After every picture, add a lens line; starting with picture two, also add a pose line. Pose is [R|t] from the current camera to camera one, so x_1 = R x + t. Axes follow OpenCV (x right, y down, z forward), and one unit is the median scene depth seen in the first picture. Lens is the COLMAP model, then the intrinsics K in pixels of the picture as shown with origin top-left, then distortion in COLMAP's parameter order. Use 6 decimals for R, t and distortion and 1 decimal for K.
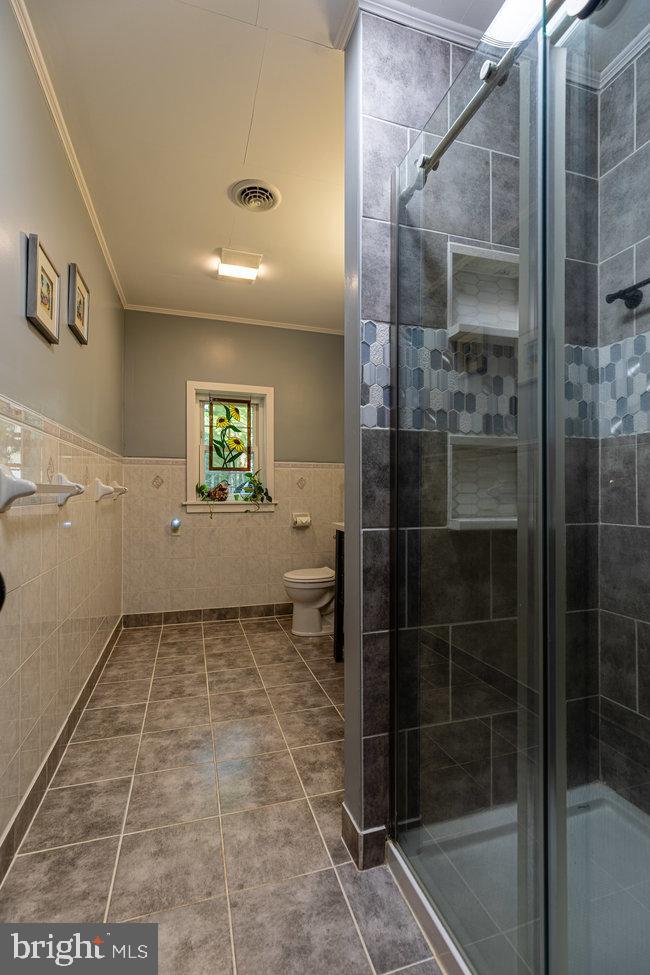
lens RADIAL K [[445.6, 0, 325.6], [0, 445.6, 487.3], [0, 0, 1]] dist [0.000980, 0.000528]
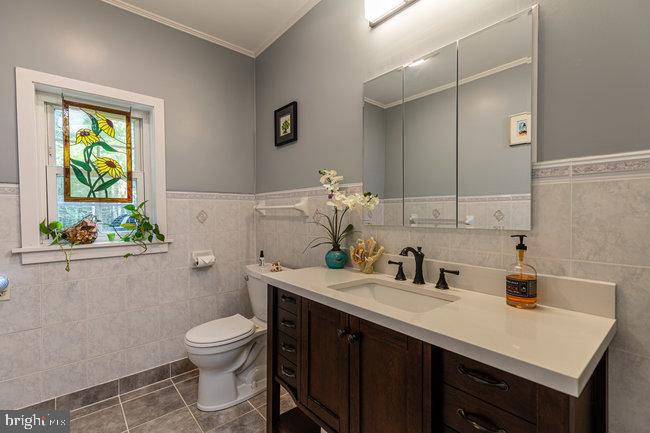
lens RADIAL K [[297.1, 0, 328.0], [0, 297.1, 216.0], [0, 0, 1]] dist [0.000980, 0.000528]
pose [[0.915868, -0.014756, 0.401208, -0.063468], [0.005968, 0.999714, 0.023146, -0.022840], [-0.401435, -0.018805, 0.915694, 0.383809]]
